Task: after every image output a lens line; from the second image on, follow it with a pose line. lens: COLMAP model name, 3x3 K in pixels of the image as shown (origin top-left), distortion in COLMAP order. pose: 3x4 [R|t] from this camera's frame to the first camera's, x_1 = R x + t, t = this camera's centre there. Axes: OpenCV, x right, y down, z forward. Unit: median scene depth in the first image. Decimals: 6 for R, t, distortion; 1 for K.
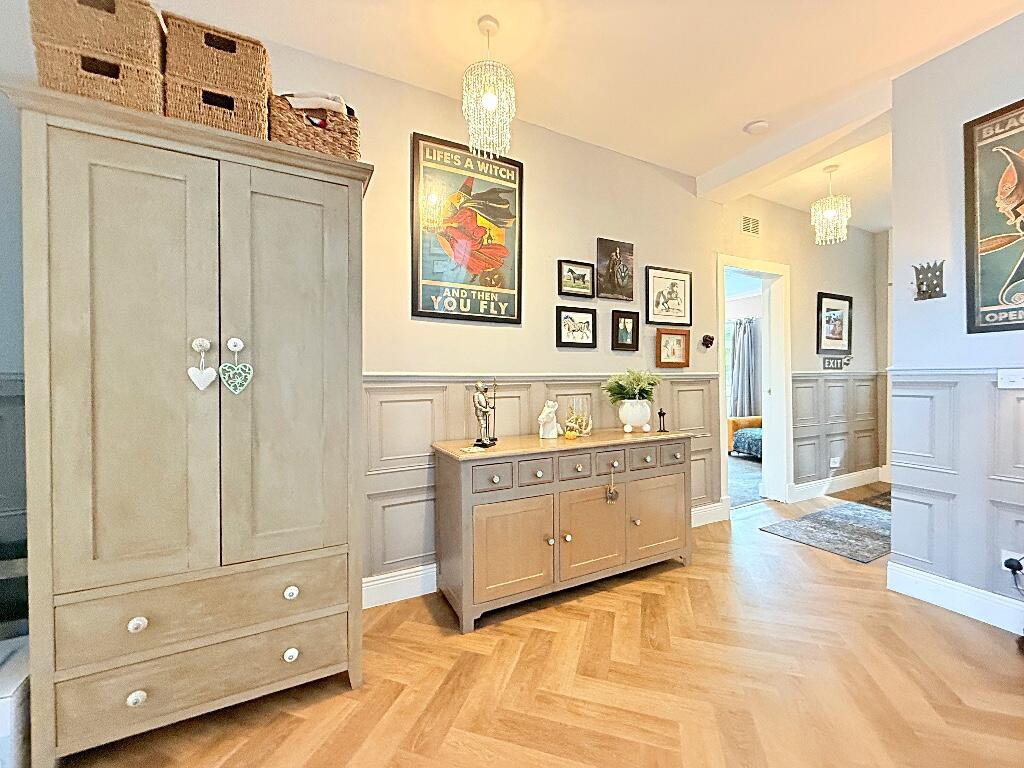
lens RADIAL K [[409.5, 0, 512.0], [0, 409.5, 384.0], [0, 0, 1]] dist [-0.001232, 0.000372]
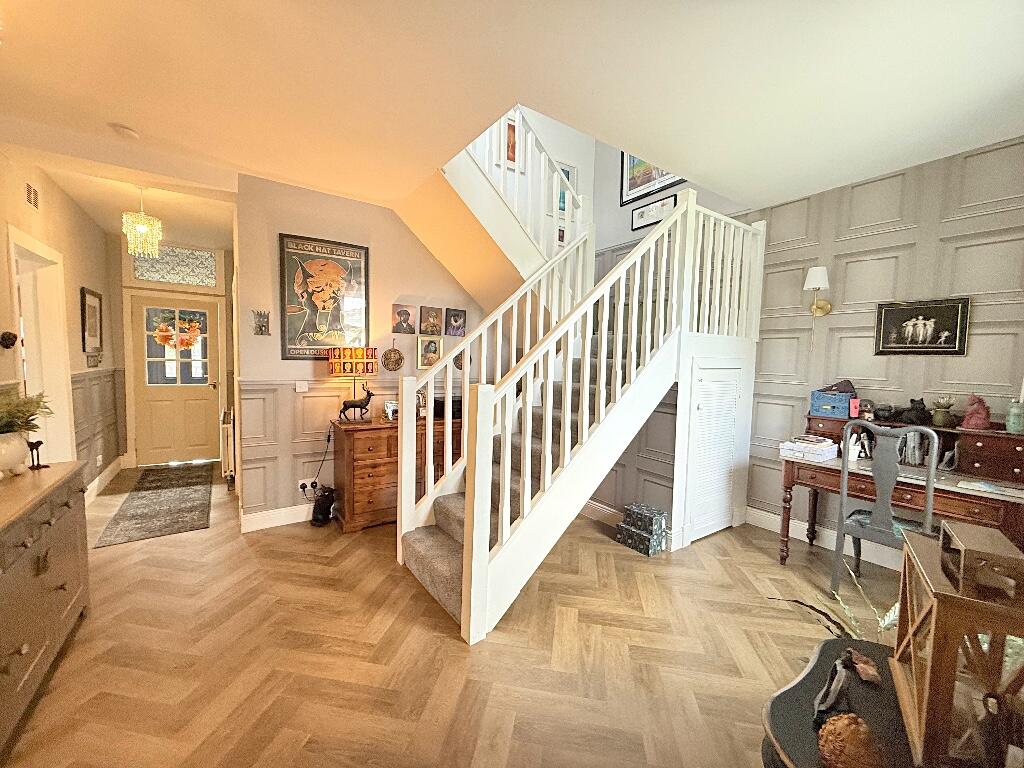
lens RADIAL K [[412.3, 0, 511.3], [0, 412.3, 383.0], [0, 0, 1]] dist [-0.000014, -0.000151]
pose [[-0.151088, -0.050455, 0.987232, -0.676664], [-0.012960, 0.998712, 0.049059, -0.119238], [-0.988435, -0.005382, -0.151547, 0.311419]]
